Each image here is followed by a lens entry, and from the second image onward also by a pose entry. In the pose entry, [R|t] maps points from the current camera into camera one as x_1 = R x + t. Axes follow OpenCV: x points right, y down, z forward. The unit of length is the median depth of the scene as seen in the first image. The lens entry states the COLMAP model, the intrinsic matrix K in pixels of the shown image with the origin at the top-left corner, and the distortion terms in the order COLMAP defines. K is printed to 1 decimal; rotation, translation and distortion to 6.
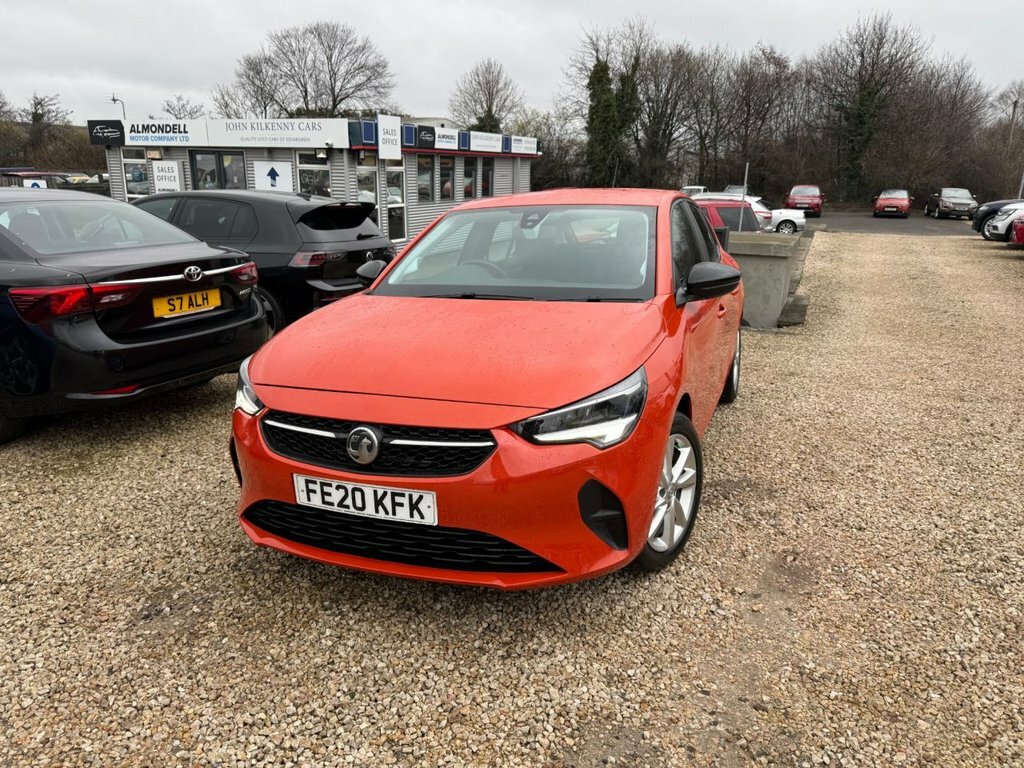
lens RADIAL K [[754.5, 0, 512.0], [0, 754.5, 384.0], [0, 0, 1]] dist [-0.001017, -0.006379]
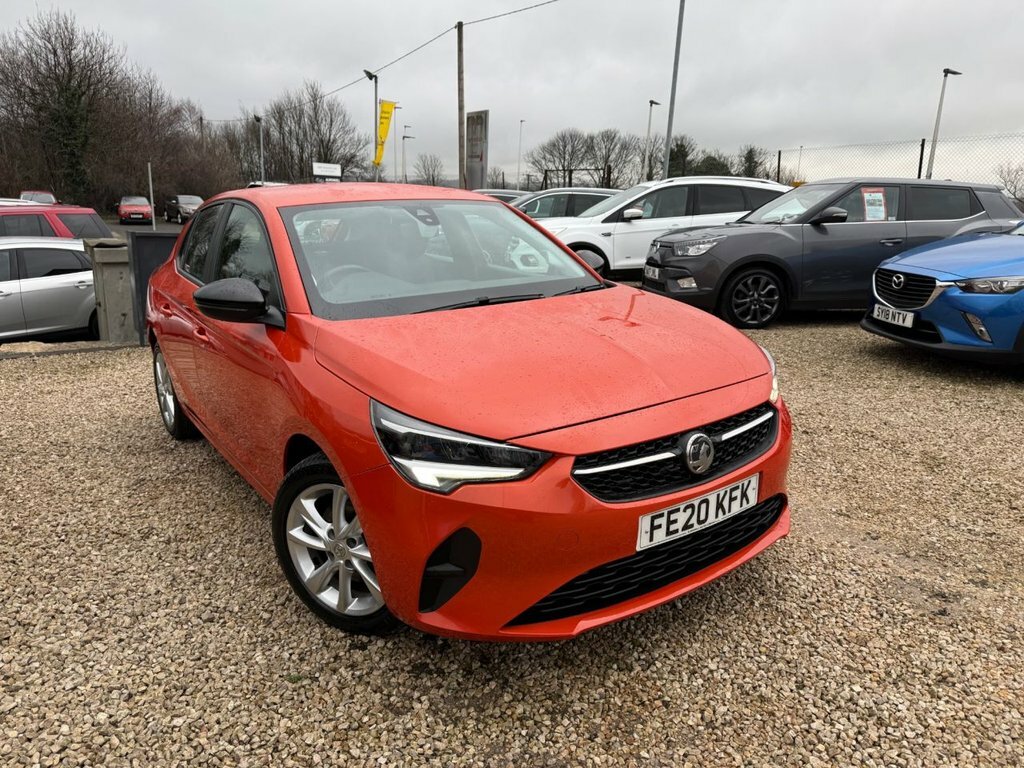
lens RADIAL K [[754.5, 0, 512.0], [0, 754.5, 384.0], [0, 0, 1]] dist [-0.001017, -0.006379]
pose [[0.532825, -0.198186, 0.822690, -1.047275], [0.206903, 0.973192, 0.100438, -0.139539], [-0.820541, 0.116701, 0.559547, 0.649501]]
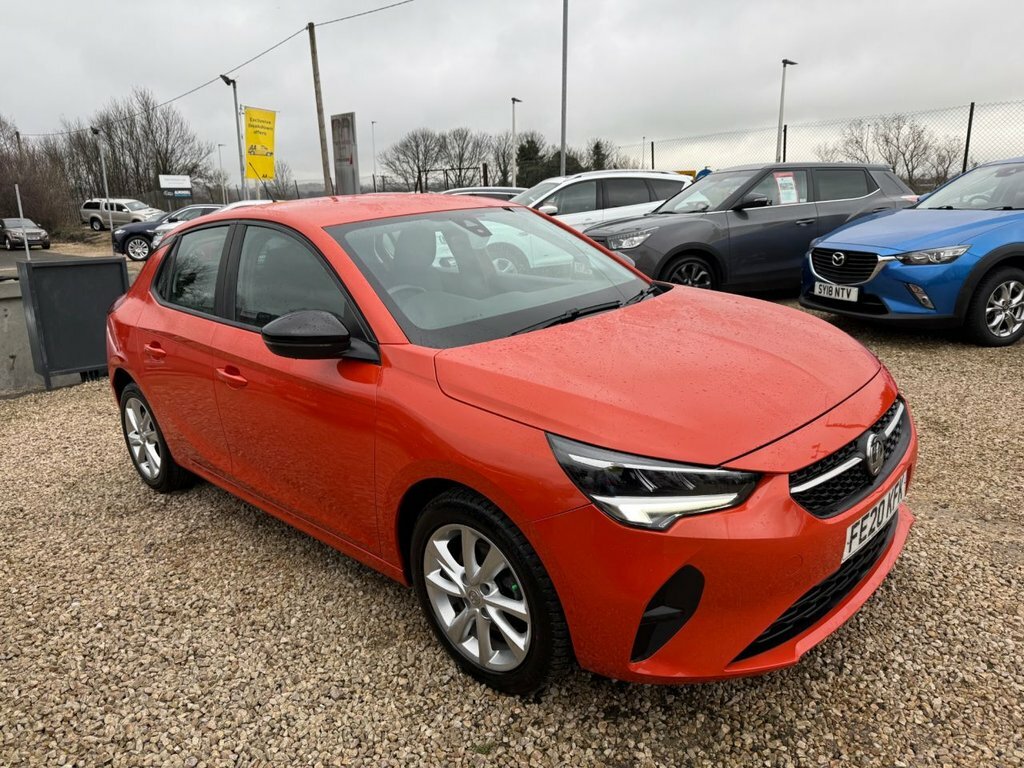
lens RADIAL K [[746.4, 0, 512.0], [0, 746.4, 384.0], [0, 0, 1]] dist [0.011606, -0.020549]
pose [[0.356879, -0.245983, 0.901183, -1.120997], [0.280713, 0.948360, 0.147694, -0.229641], [-0.890976, 0.200265, 0.407500, 0.933941]]
